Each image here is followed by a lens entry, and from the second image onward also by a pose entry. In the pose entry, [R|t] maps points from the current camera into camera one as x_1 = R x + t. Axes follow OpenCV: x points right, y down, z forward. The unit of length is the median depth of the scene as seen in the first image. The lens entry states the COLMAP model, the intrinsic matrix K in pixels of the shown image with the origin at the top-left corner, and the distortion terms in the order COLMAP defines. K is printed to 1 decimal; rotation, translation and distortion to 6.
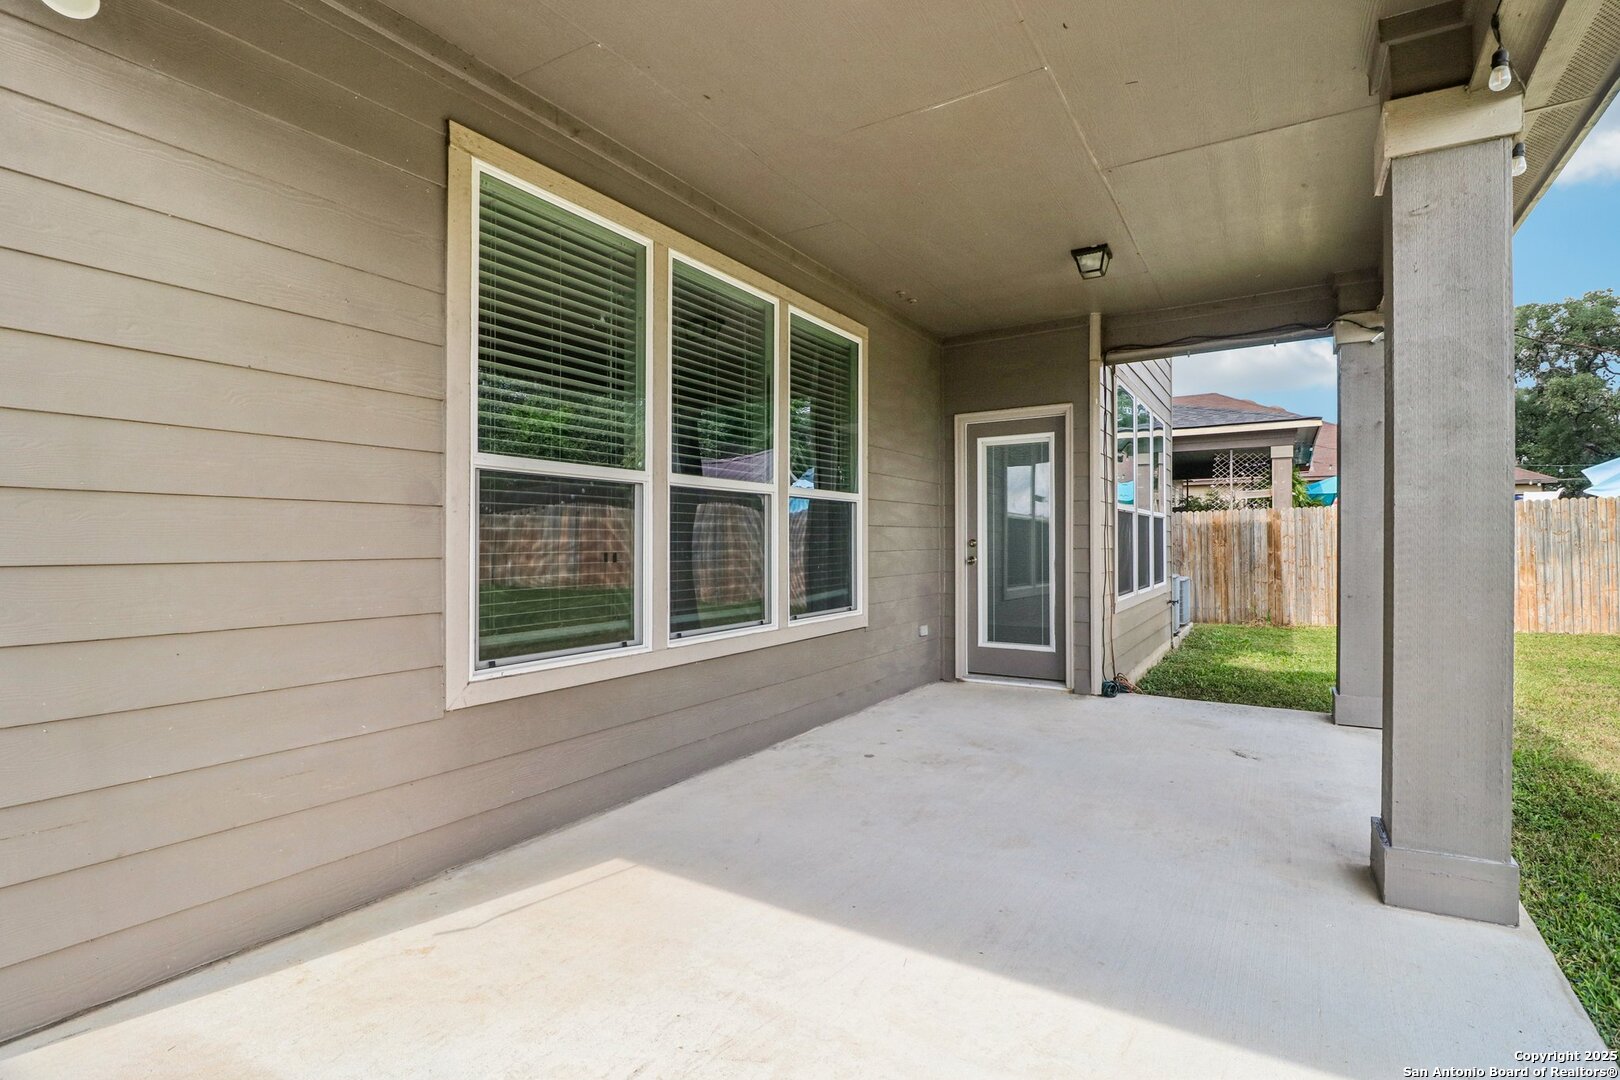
lens RADIAL K [[765.0, 0, 781.2], [0, 765.0, 538.7], [0, 0, 1]] dist [0.002298, -0.011957]
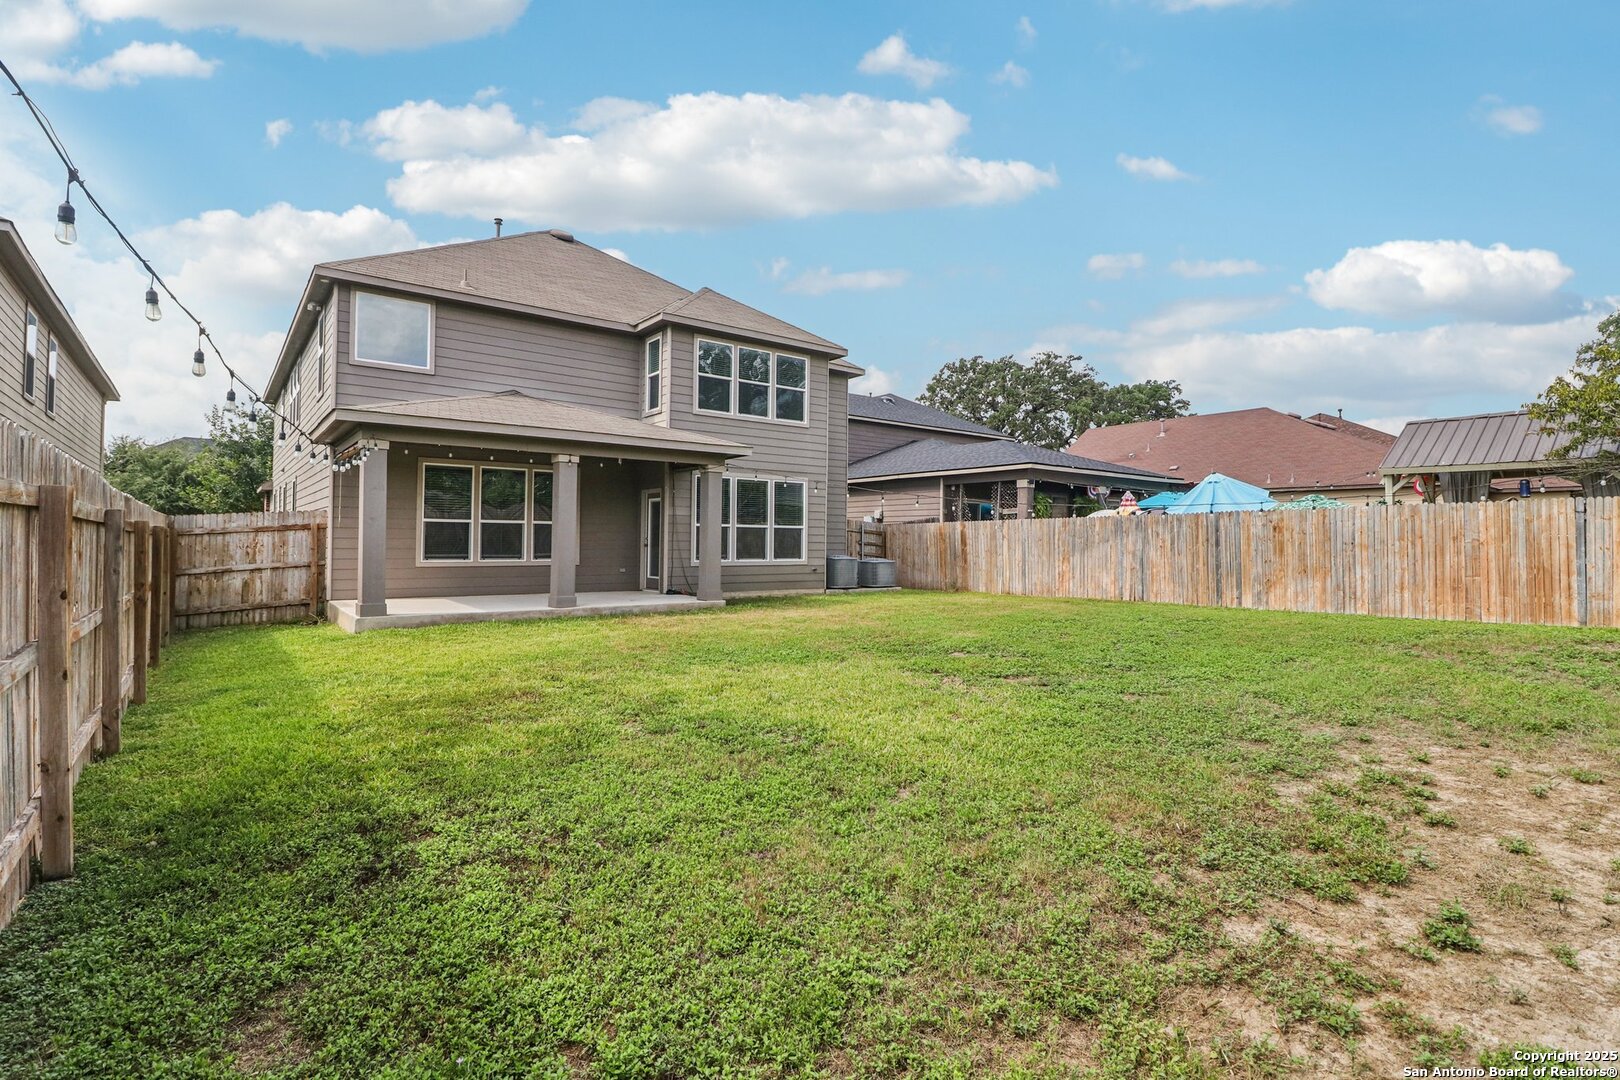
lens RADIAL K [[765.0, 0, 783.6], [0, 765.0, 526.2], [0, 0, 1]] dist [0.002298, -0.011957]
pose [[0.936501, 0.004971, -0.350629, 1.016984], [-0.010217, 0.999862, -0.013114, -0.004386], [0.350515, 0.015863, 0.936423, -0.824785]]
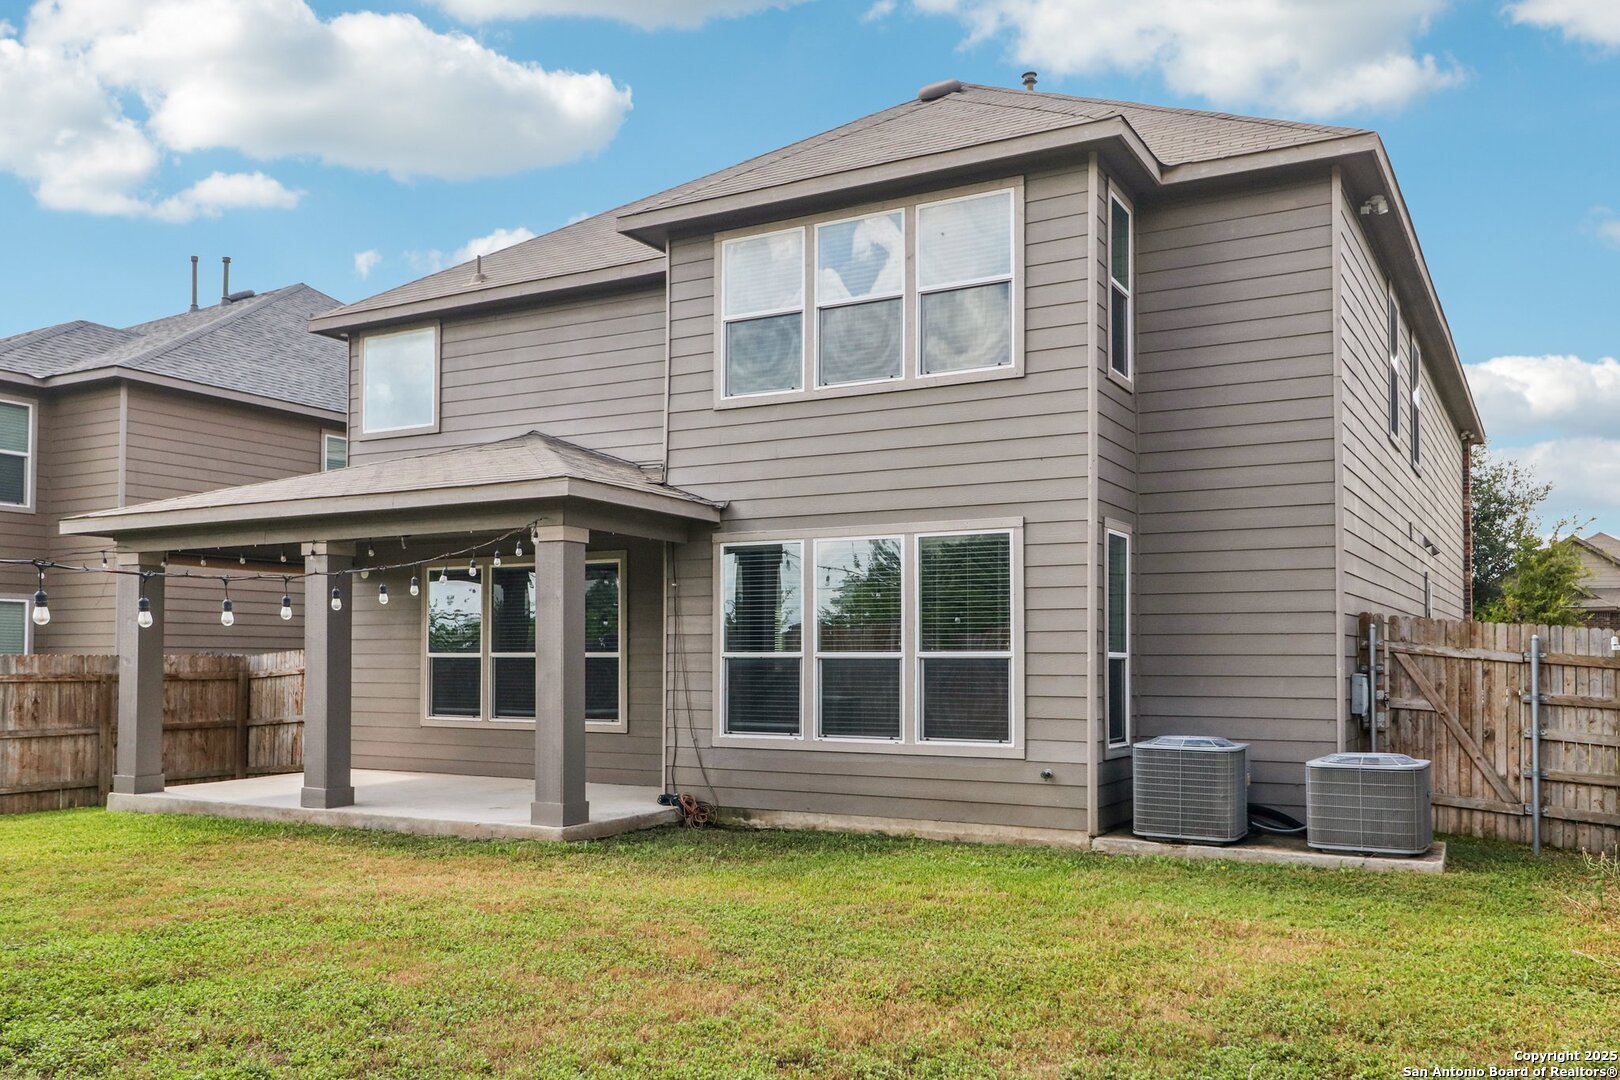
lens RADIAL K [[1315.4, 0, 798.7], [0, 1315.4, 614.4], [0, 0, 1]] dist [0.016727, -0.014523]
pose [[0.072270, -0.031785, -0.996879, 1.523846], [0.002008, 0.999495, -0.031723, -0.025133], [0.997383, 0.000290, 0.072297, 0.604414]]
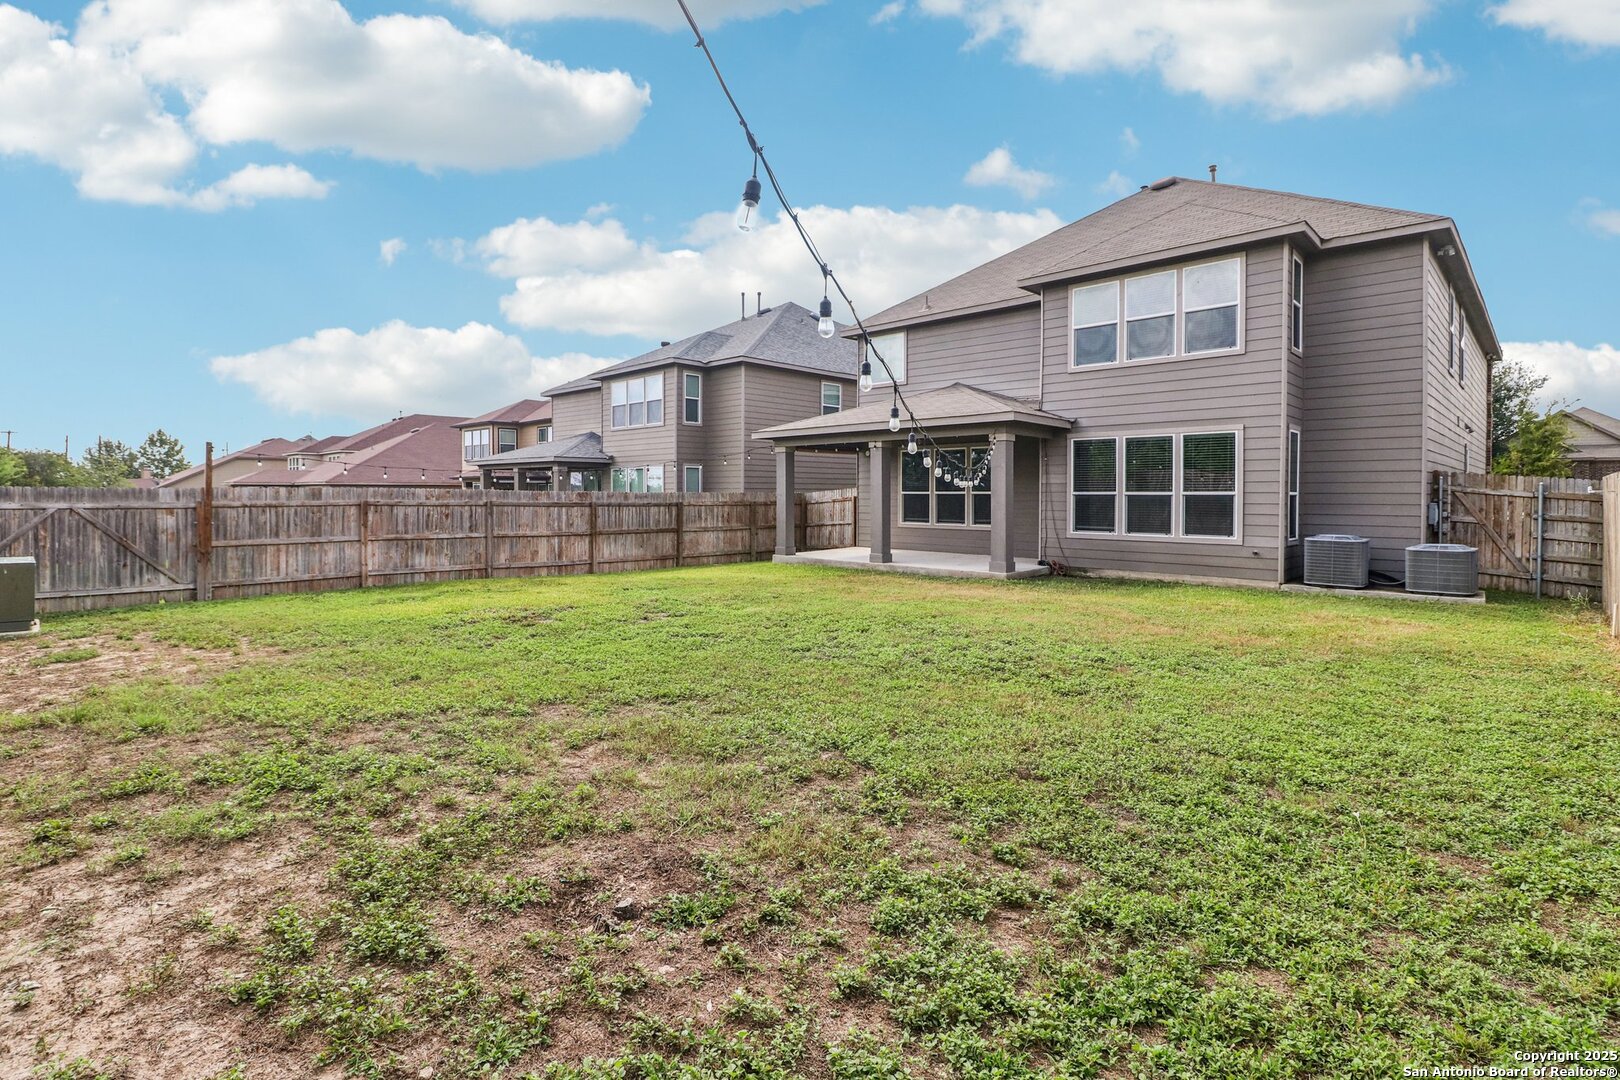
lens RADIAL K [[765.0, 0, 812.3], [0, 765.0, 505.1], [0, 0, 1]] dist [0.002298, -0.011957]
pose [[-0.174005, 0.019308, -0.984556, 1.831667], [0.003731, 0.999814, 0.018948, -0.033359], [0.984738, -0.000376, -0.174044, 0.383190]]
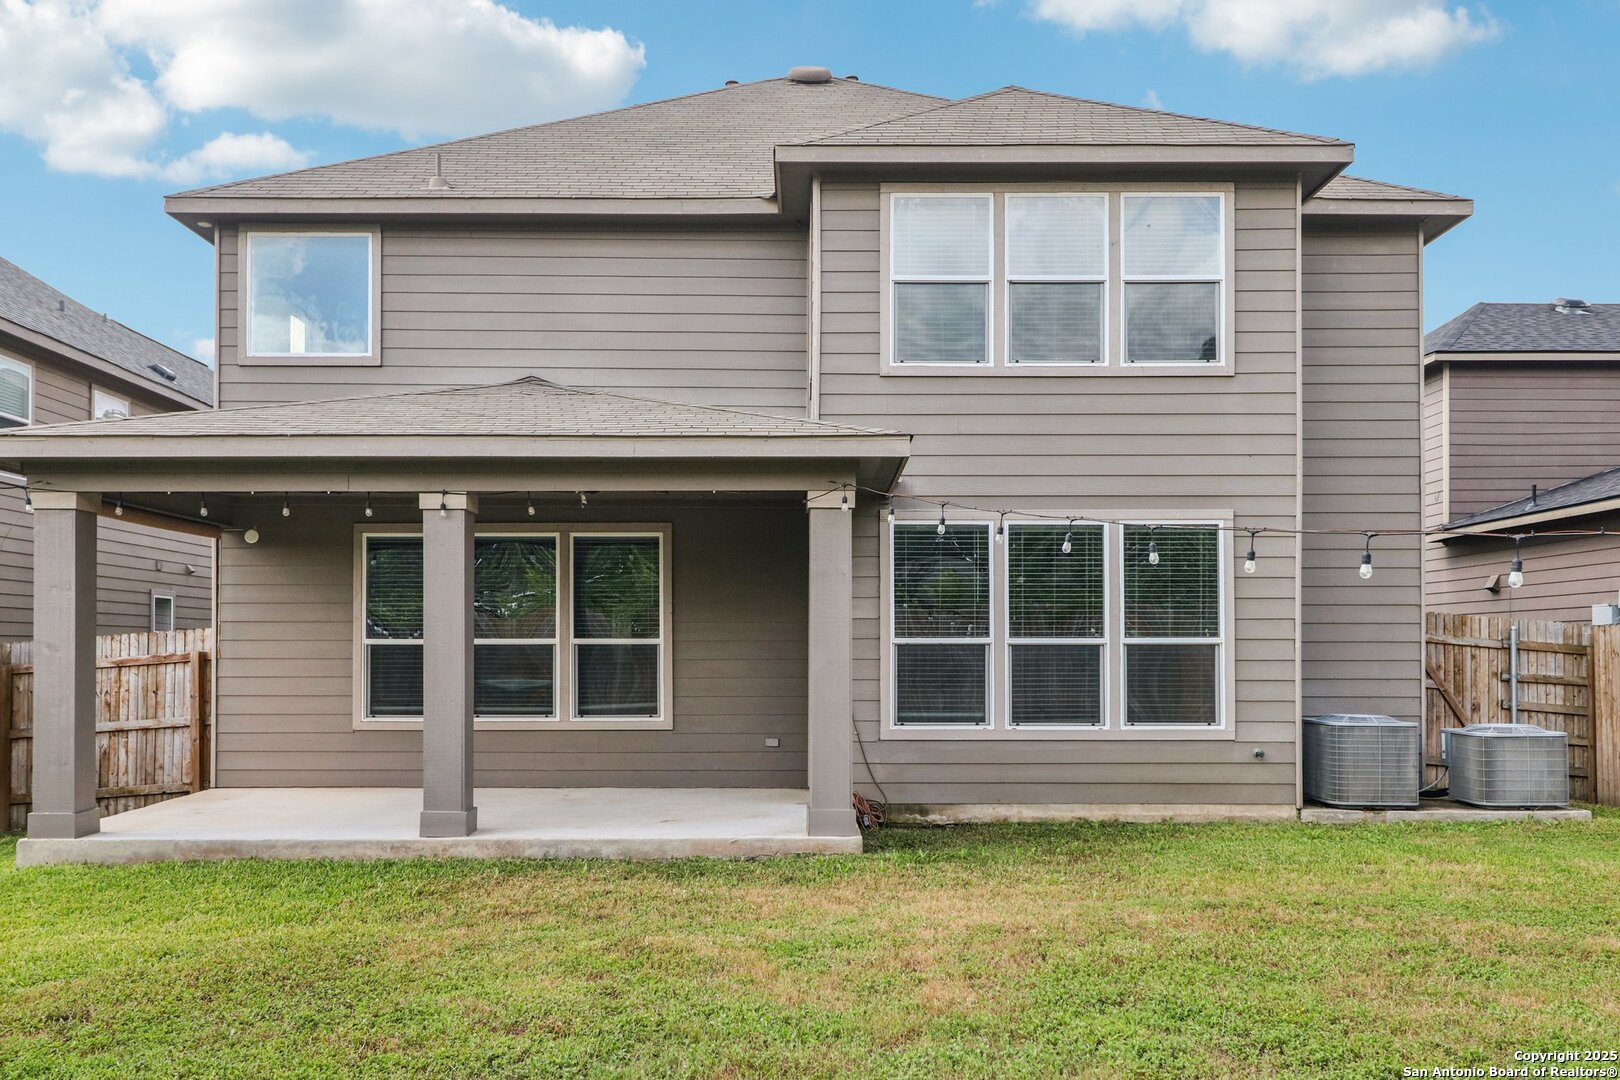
lens RADIAL K [[1246.9, 0, 786.7], [0, 1246.9, 628.2], [0, 0, 1]] dist [0.011651, -0.001013]
pose [[0.549940, -0.013978, -0.835087, 1.140928], [0.002176, 0.999881, -0.015303, -0.021030], [0.835201, 0.006599, 0.549905, -0.057652]]
